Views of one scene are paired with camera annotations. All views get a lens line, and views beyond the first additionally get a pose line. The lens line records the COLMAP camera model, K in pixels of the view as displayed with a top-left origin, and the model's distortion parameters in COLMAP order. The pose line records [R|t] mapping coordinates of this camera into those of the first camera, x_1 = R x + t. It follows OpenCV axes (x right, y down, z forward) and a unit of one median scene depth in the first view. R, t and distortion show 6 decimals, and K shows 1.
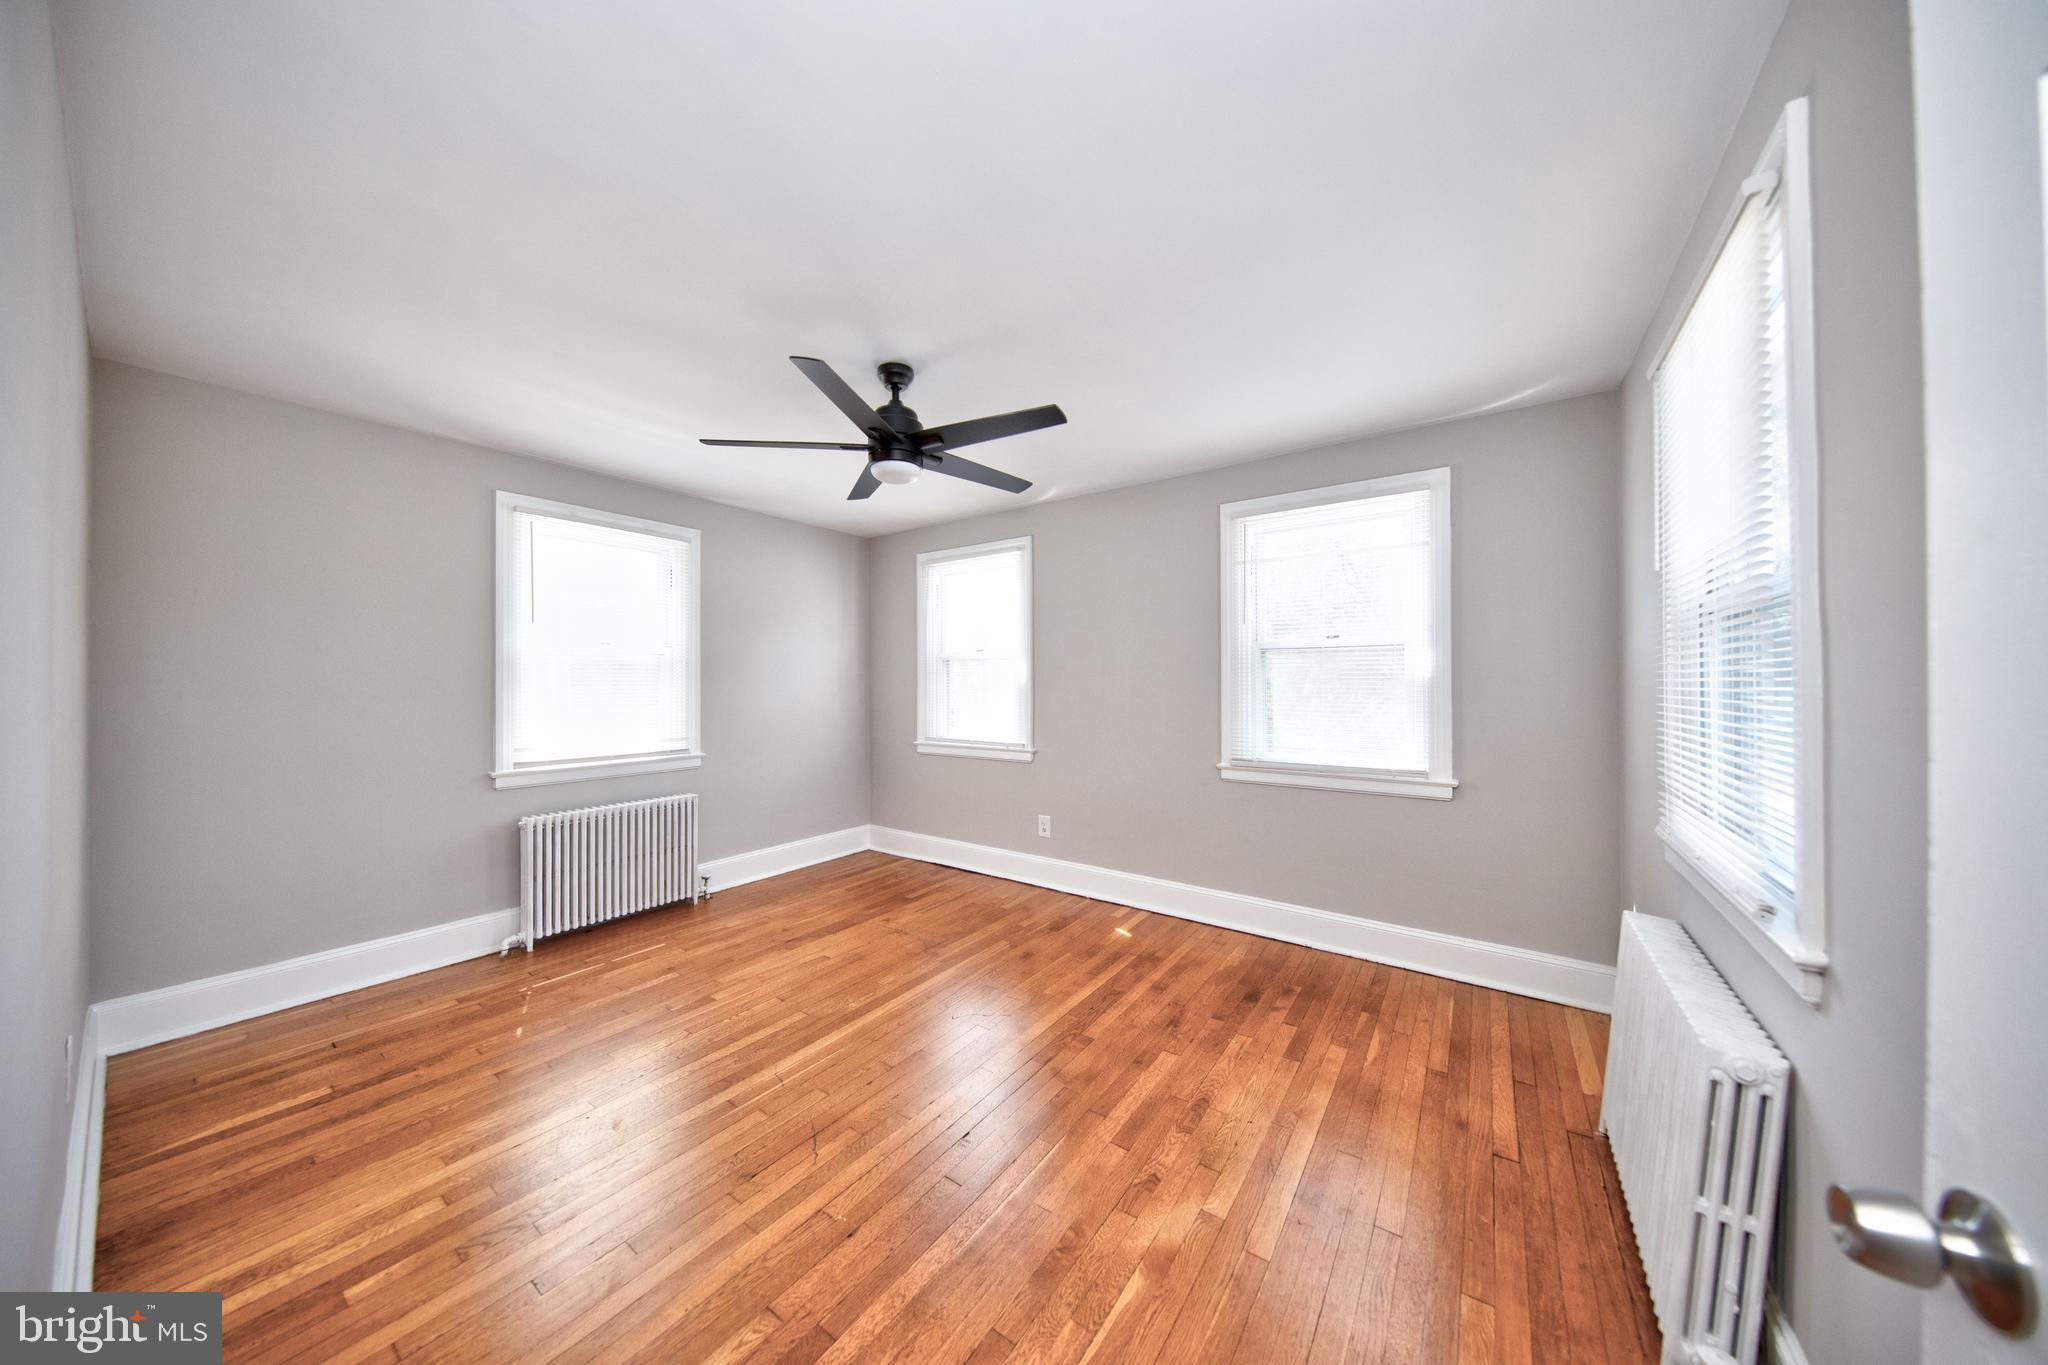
lens RADIAL K [[650.6, 0, 1014.6], [0, 650.6, 677.5], [0, 0, 1]] dist [0.004663, -0.000047]
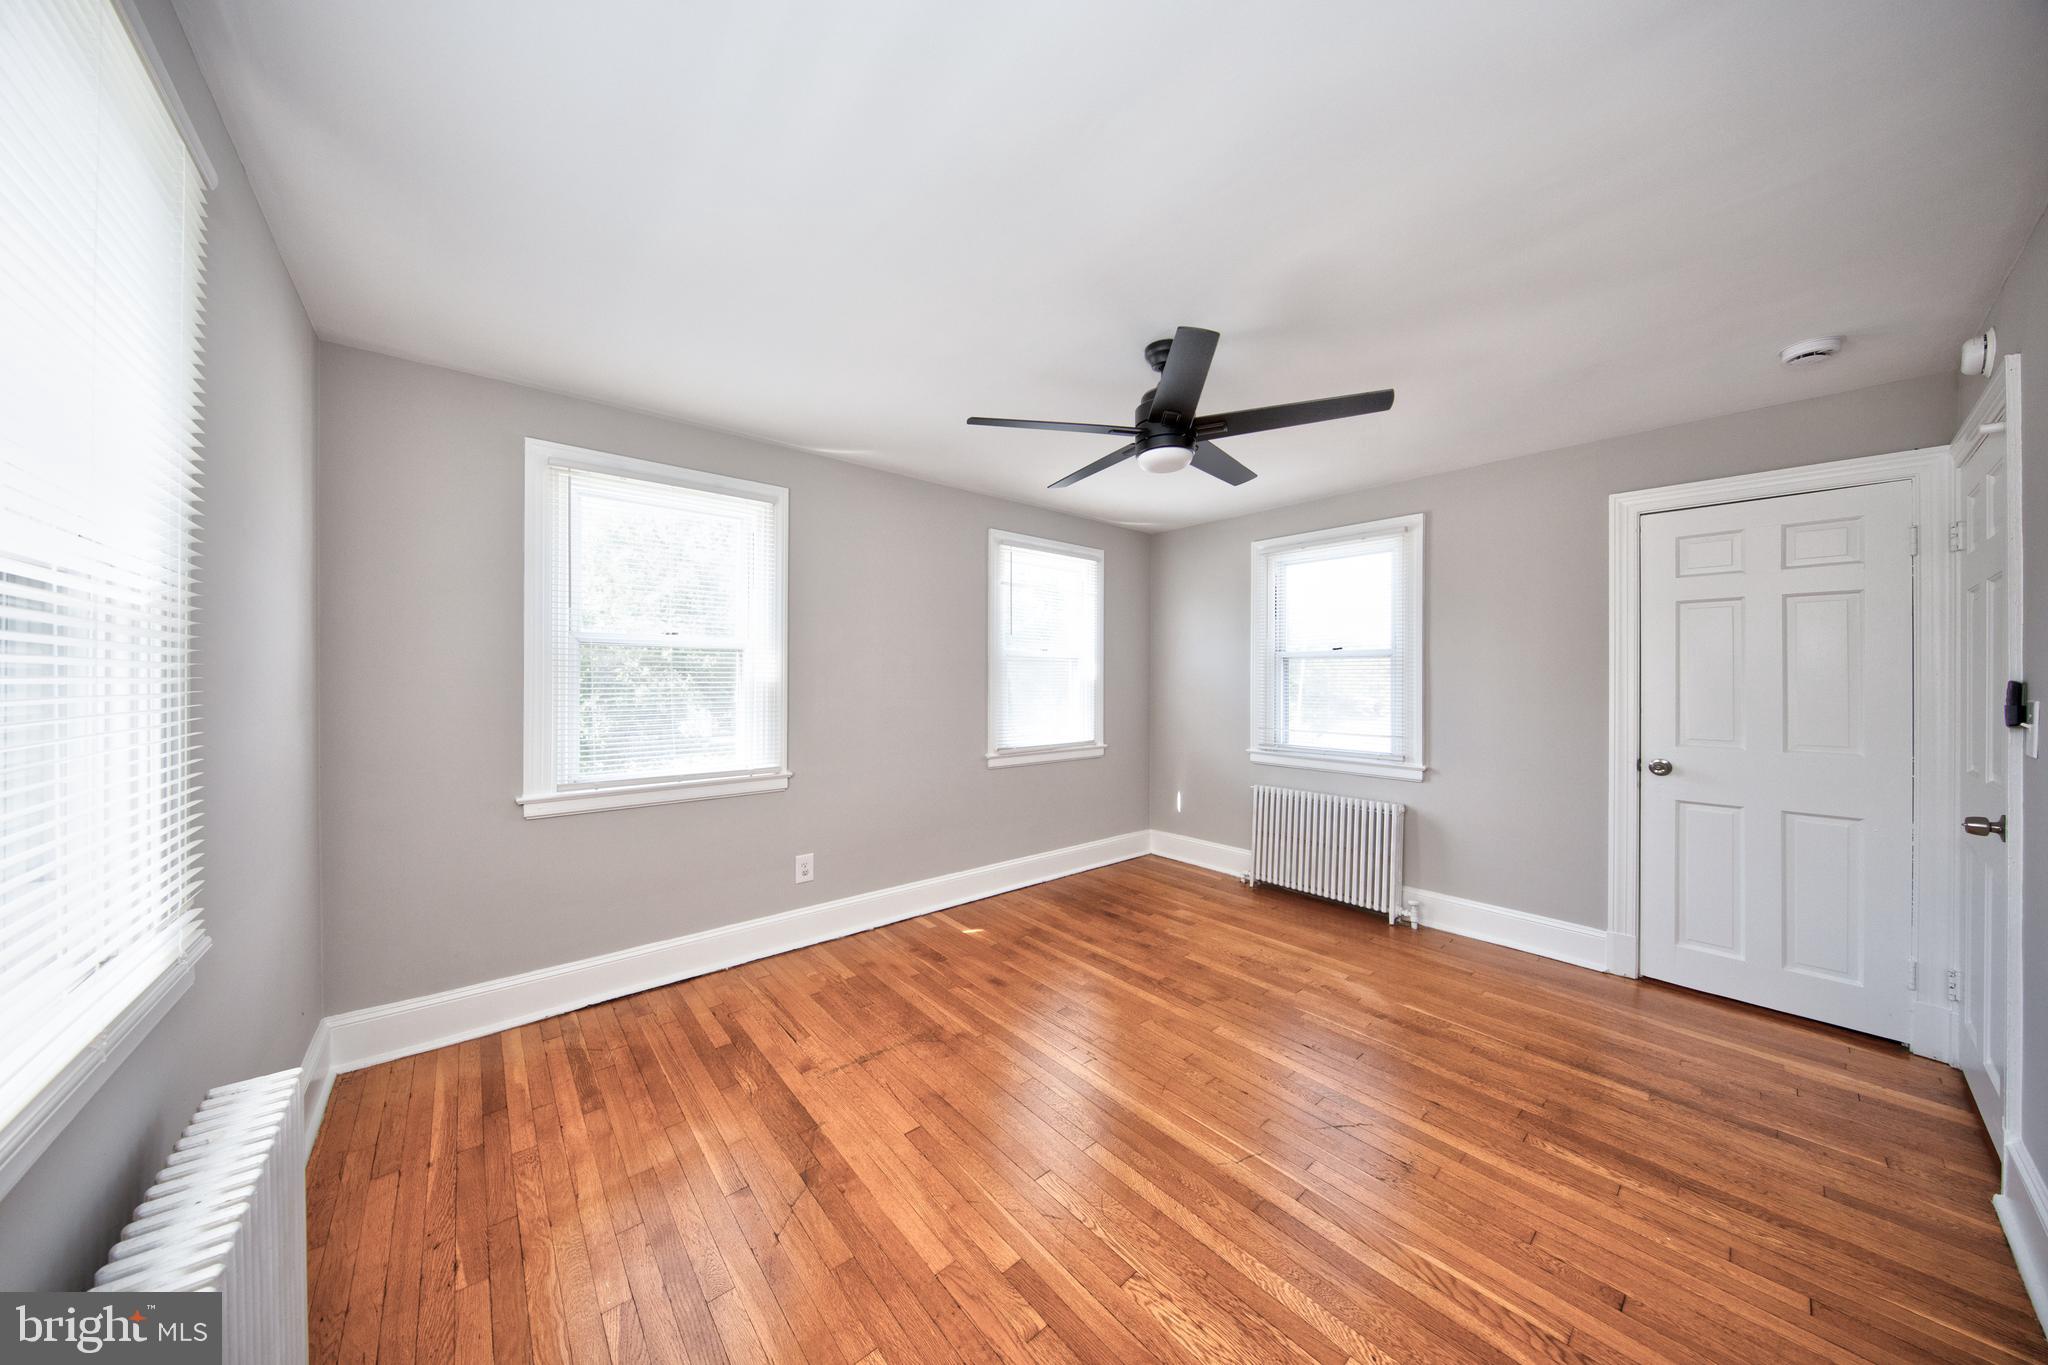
lens RADIAL K [[650.6, 0, 1014.6], [0, 650.6, 677.5], [0, 0, 1]] dist [0.004663, -0.000047]
pose [[0.237734, 0.001739, 0.971329, -0.801940], [-0.009952, 0.999950, 0.000646, -0.004708], [-0.971279, -0.009820, 0.237740, 0.698907]]
